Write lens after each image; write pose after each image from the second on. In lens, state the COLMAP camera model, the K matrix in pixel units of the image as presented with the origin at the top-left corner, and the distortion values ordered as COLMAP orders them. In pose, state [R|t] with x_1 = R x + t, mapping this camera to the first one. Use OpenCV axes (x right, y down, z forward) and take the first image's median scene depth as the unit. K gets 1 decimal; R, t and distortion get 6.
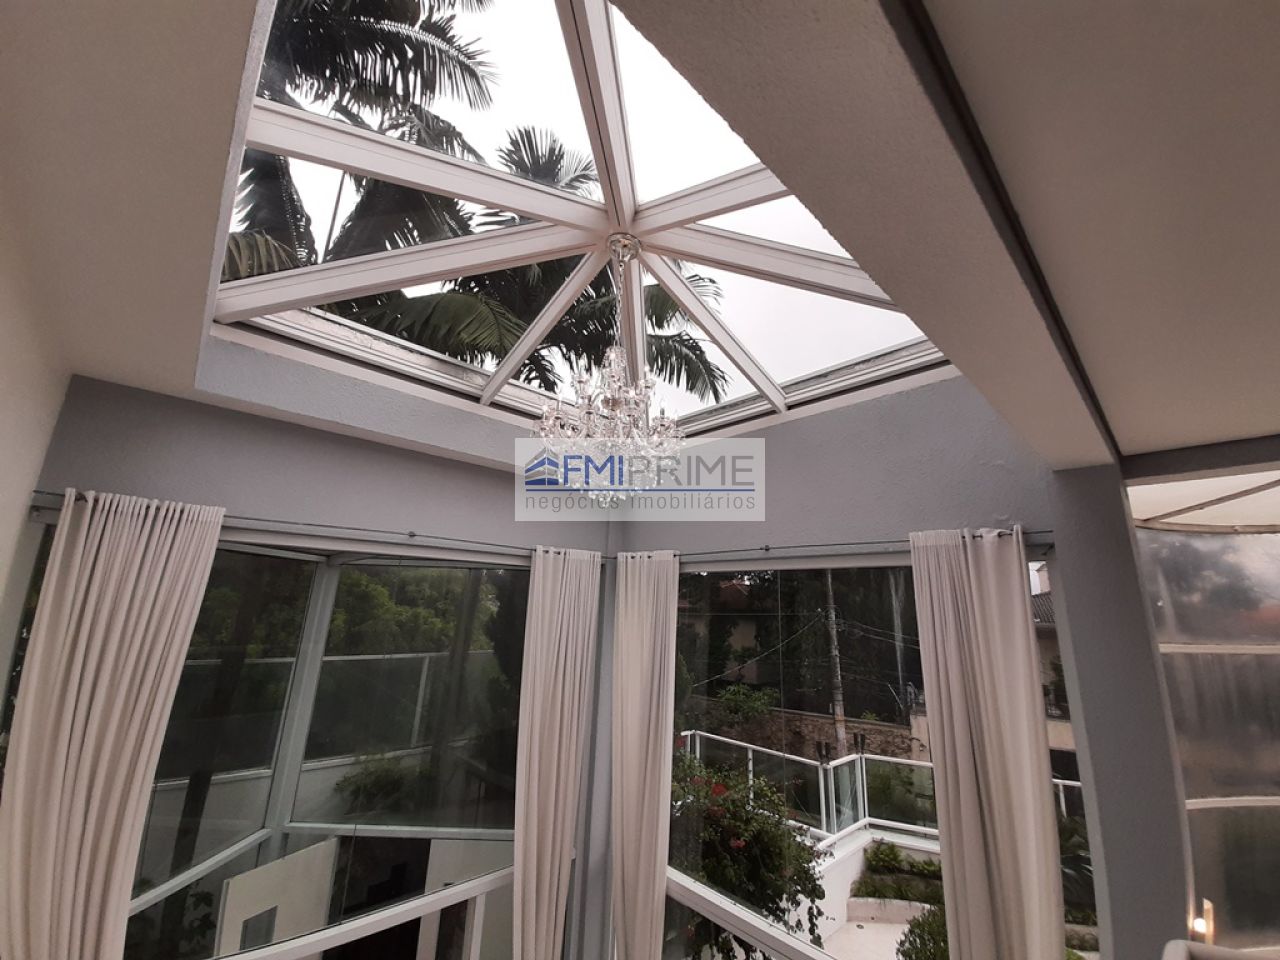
lens RADIAL K [[506.7, 0, 665.4], [0, 506.7, 467.8], [0, 0, 1]] dist [0.009943, -0.009676]
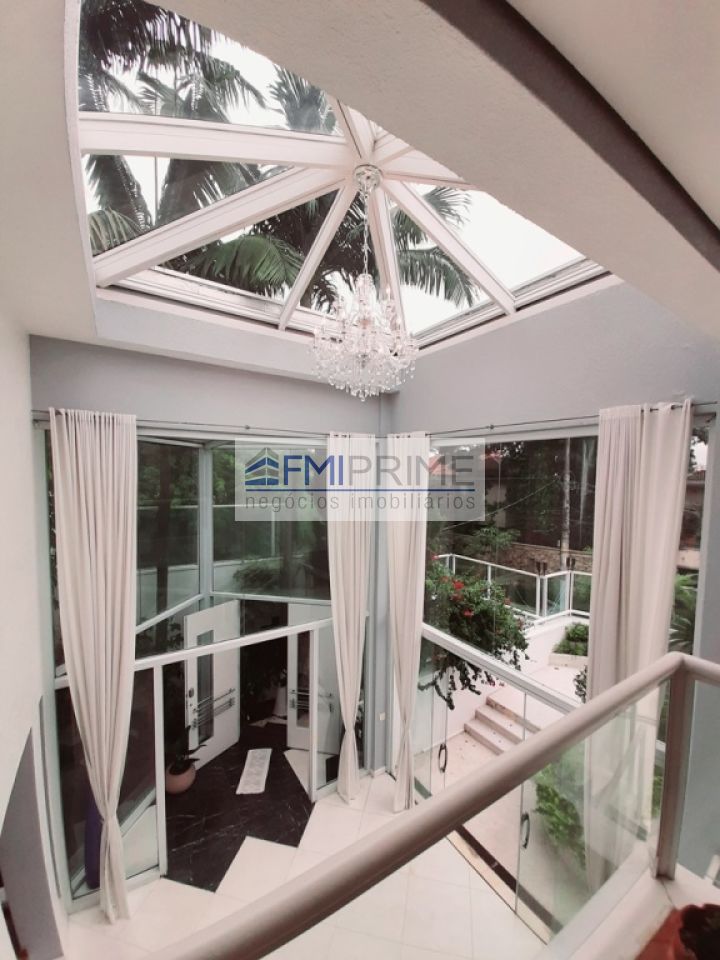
lens RADIAL K [[380.0, 0, 364.8], [0, 380.0, 496.6], [0, 0, 1]] dist [0.009943, -0.009676]
pose [[0.980560, -0.004618, -0.196164, 0.054092], [0.066431, 0.948498, 0.309738, -0.000726], [0.184631, -0.316749, 0.930367, -0.049329]]
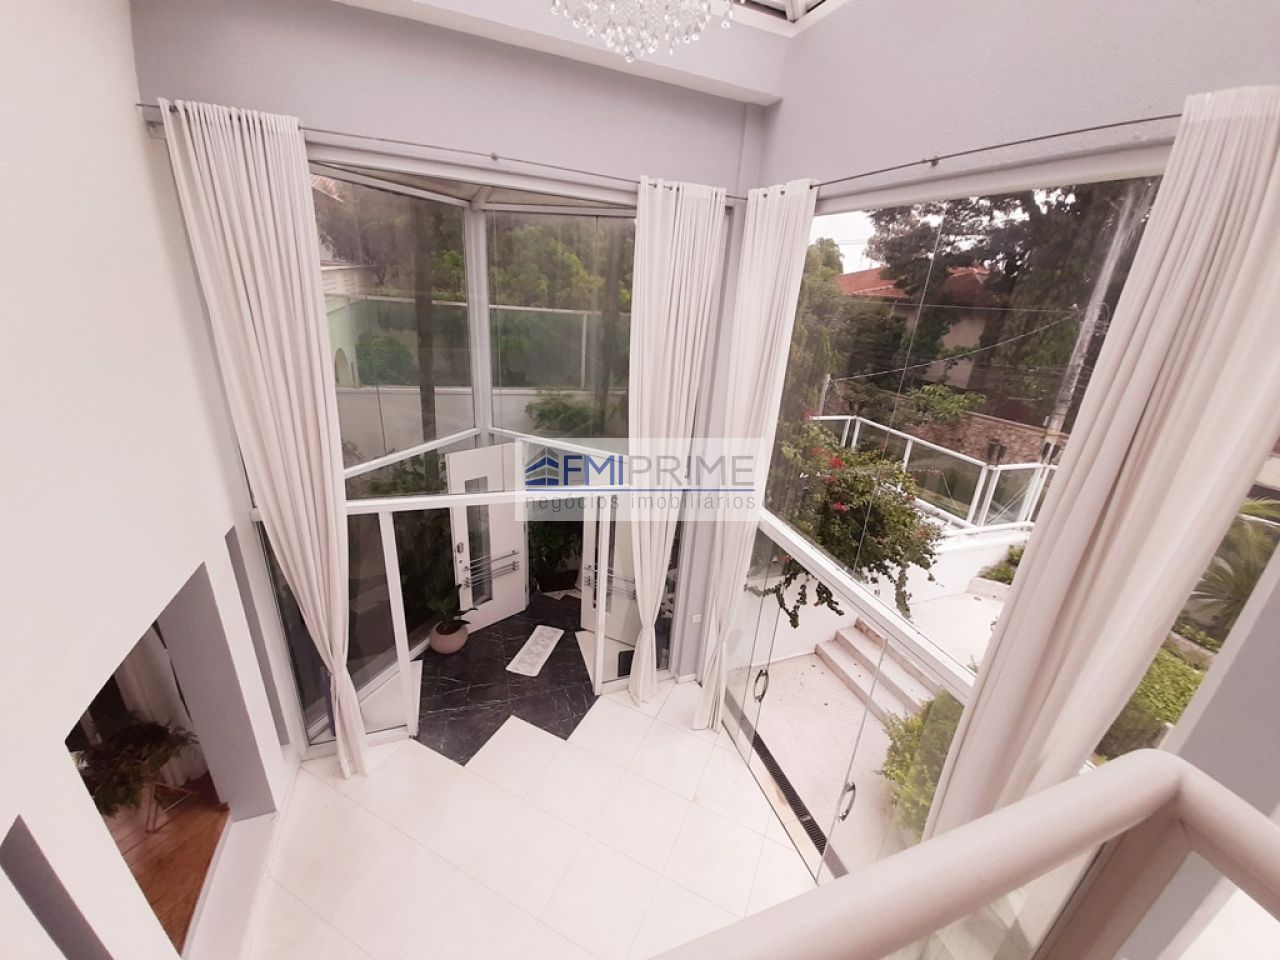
lens RADIAL K [[506.7, 0, 653.7], [0, 506.7, 476.2], [0, 0, 1]] dist [0.009943, -0.009676]
pose [[0.915780, 0.182477, -0.357839, 0.143145], [0.055443, 0.824906, 0.562544, 0.085205], [0.397835, -0.535006, 0.745316, 0.112462]]
